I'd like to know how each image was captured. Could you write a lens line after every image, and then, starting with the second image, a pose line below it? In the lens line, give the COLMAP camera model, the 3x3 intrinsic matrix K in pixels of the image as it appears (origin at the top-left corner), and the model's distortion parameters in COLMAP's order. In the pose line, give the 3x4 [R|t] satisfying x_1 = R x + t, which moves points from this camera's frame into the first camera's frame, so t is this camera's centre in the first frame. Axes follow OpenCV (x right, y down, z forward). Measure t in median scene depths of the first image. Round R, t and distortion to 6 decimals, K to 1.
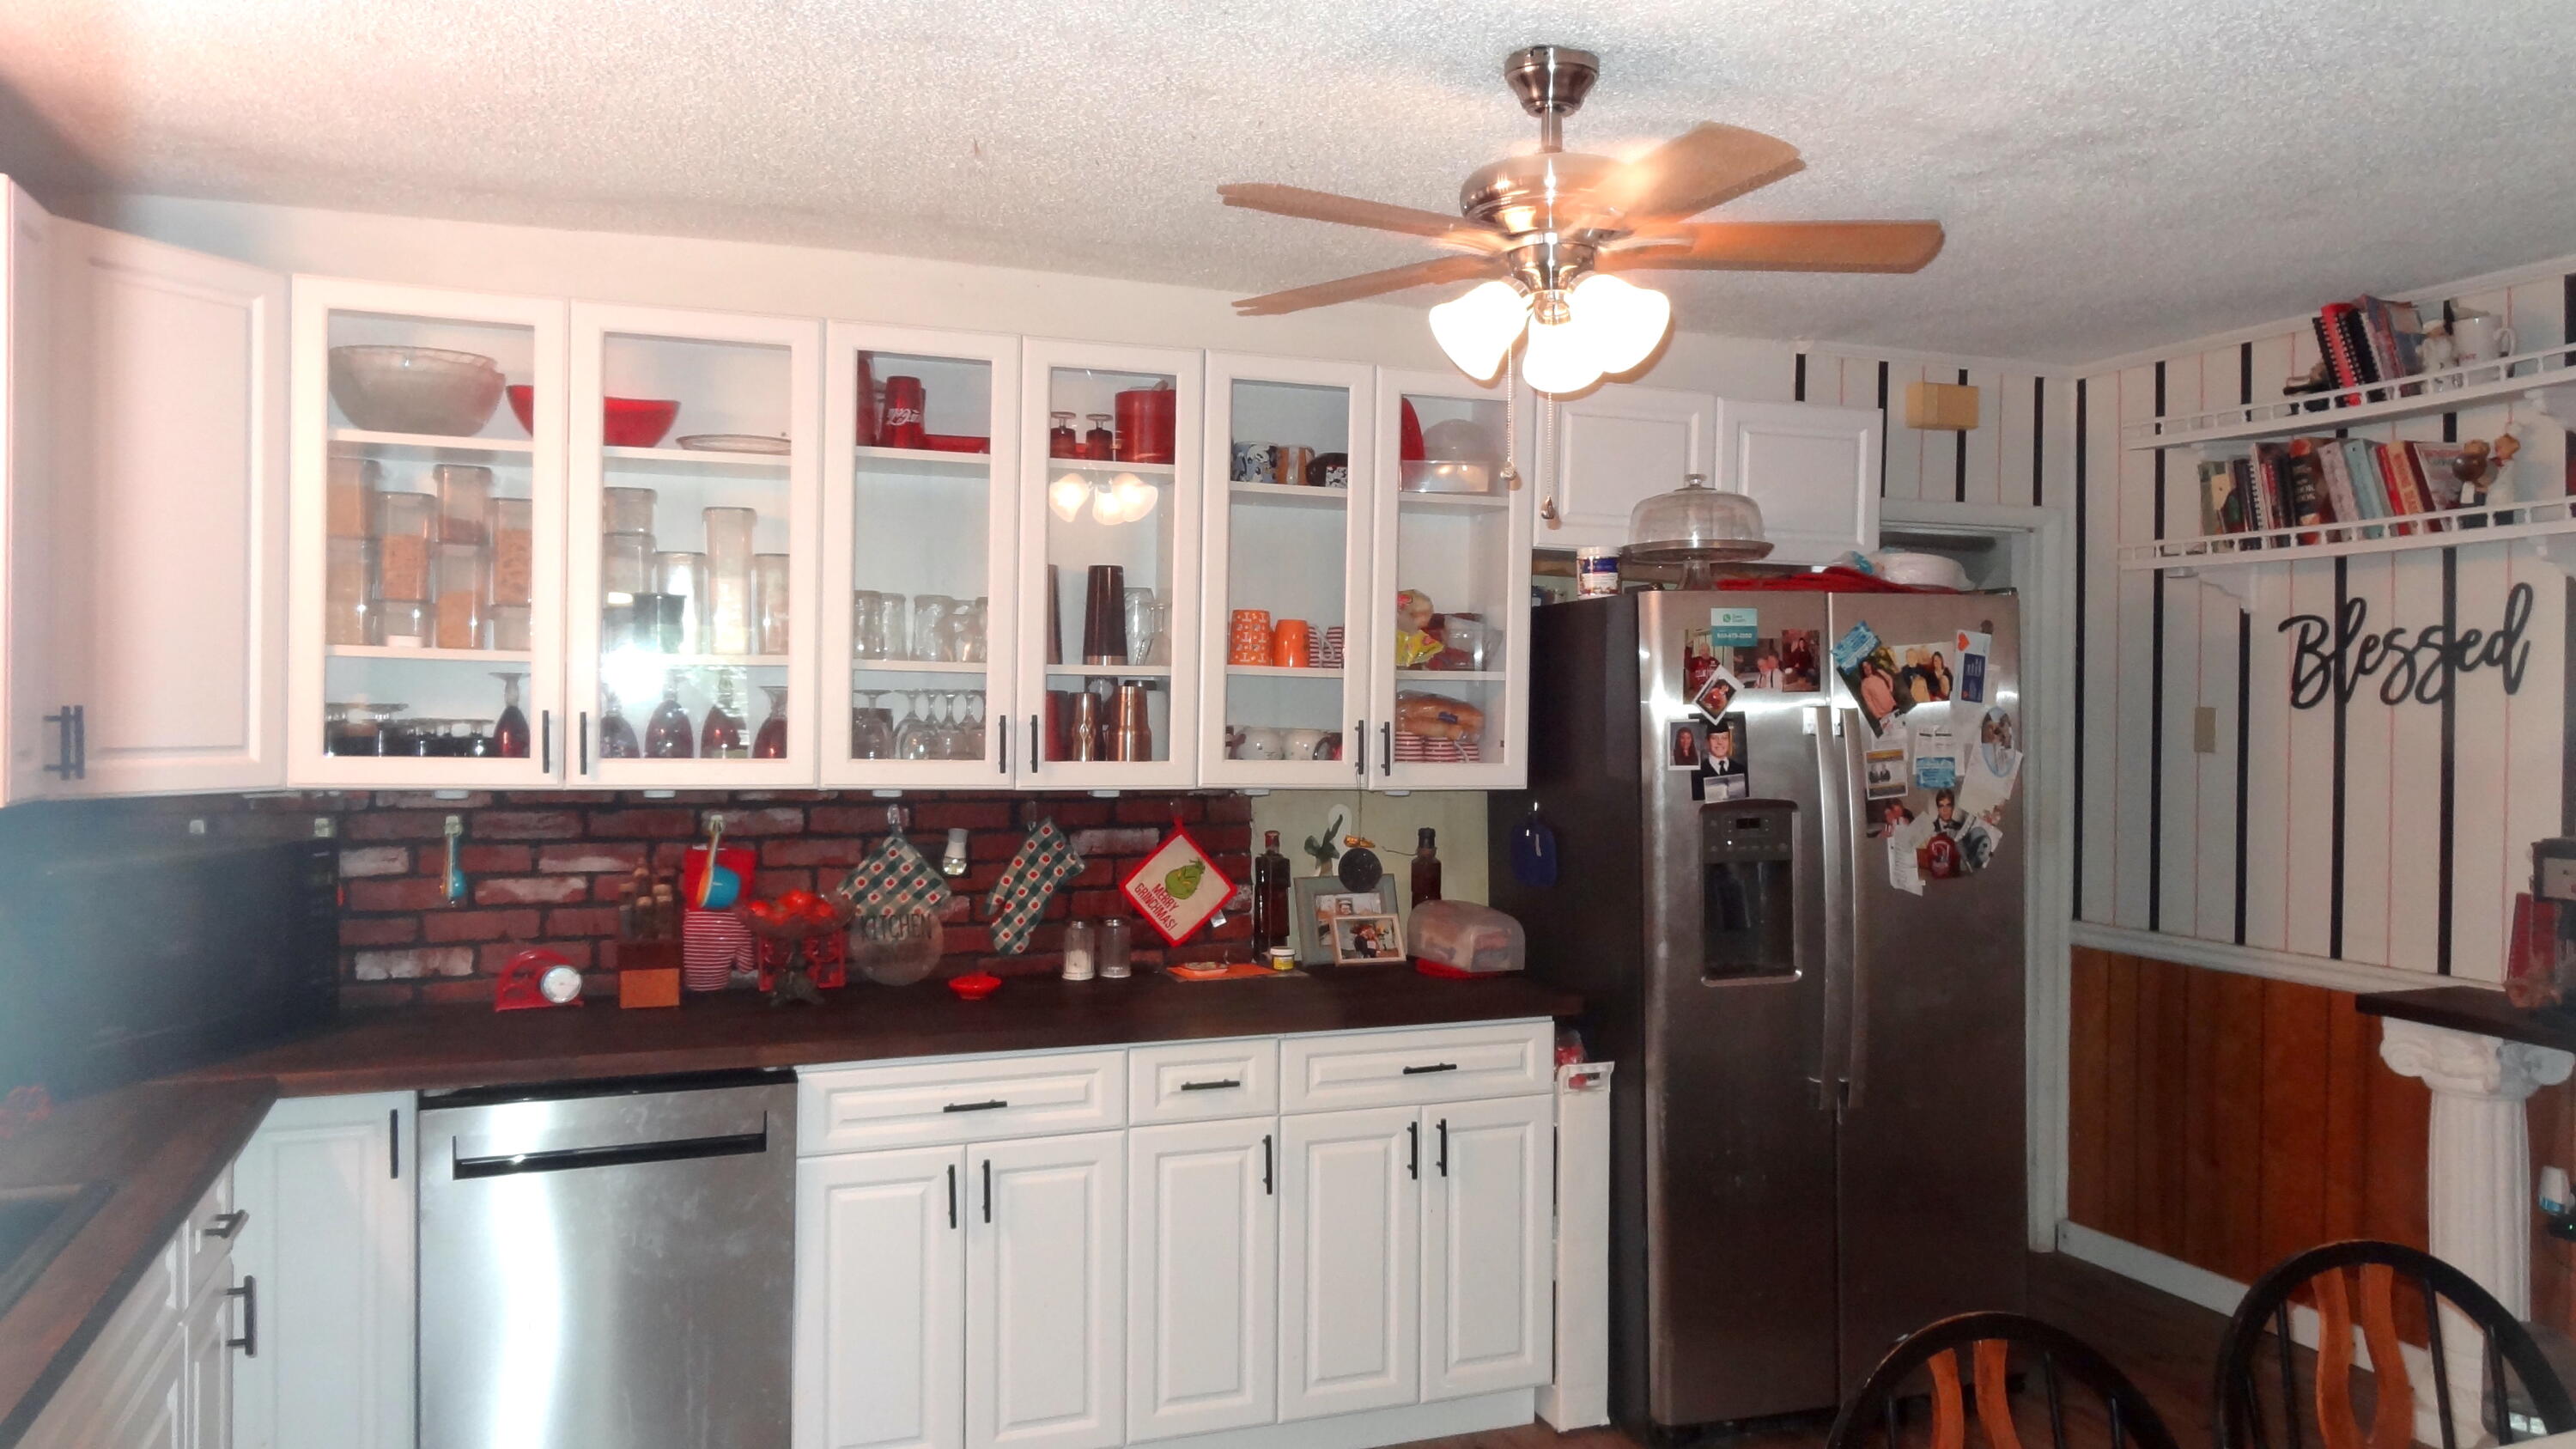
lens RADIAL K [[1799.5, 0, 1288.0], [0, 1799.5, 724.5], [0, 0, 1]] dist [-0.004096, -0.000926]
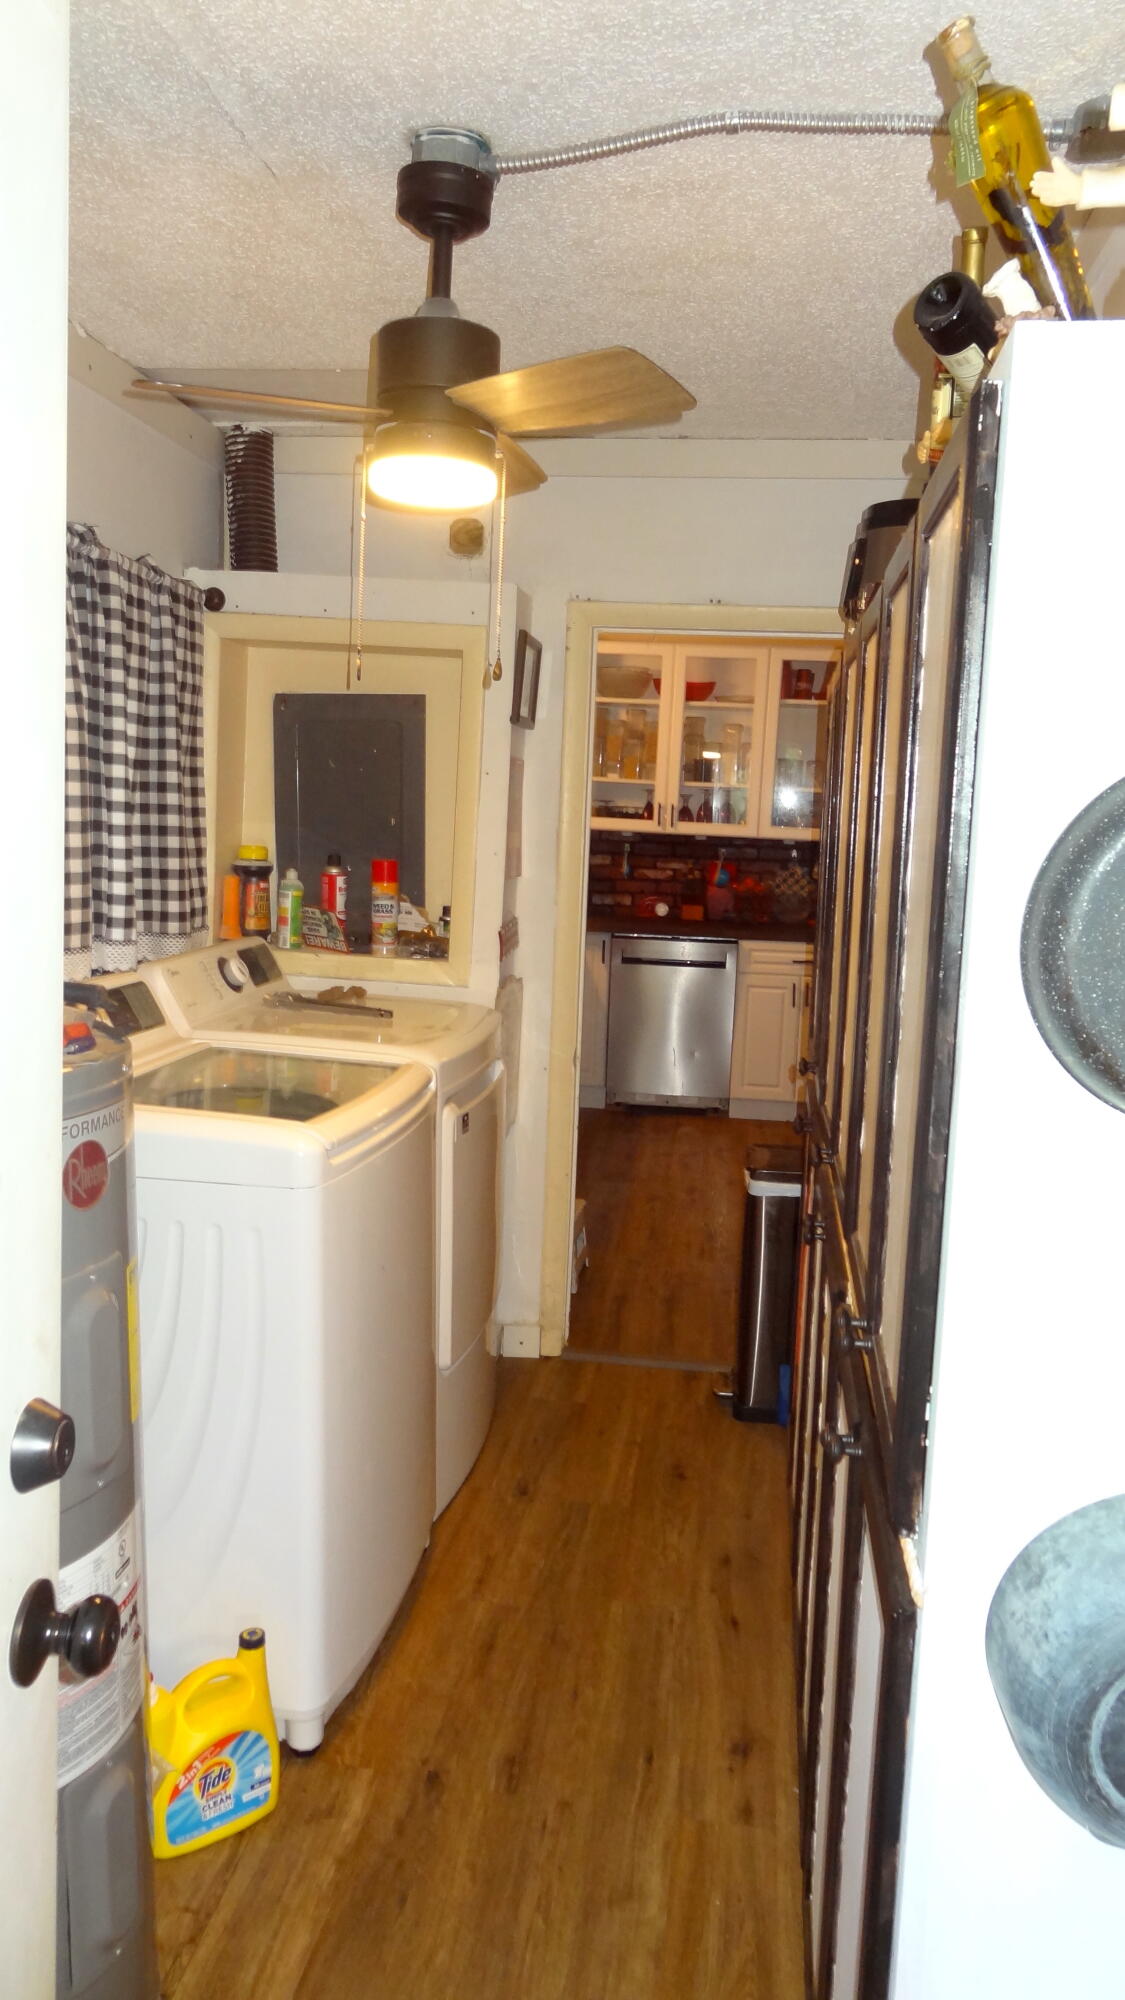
lens RADIAL K [[1396.9, 0, 562.5], [0, 1396.9, 1000.0], [0, 0, 1]] dist [-0.004096, -0.000926]
pose [[0.879610, 0.086272, -0.467807, 0.425329], [-0.041056, 0.993515, 0.106026, 0.064692], [0.473920, -0.074055, 0.877448, -0.849574]]
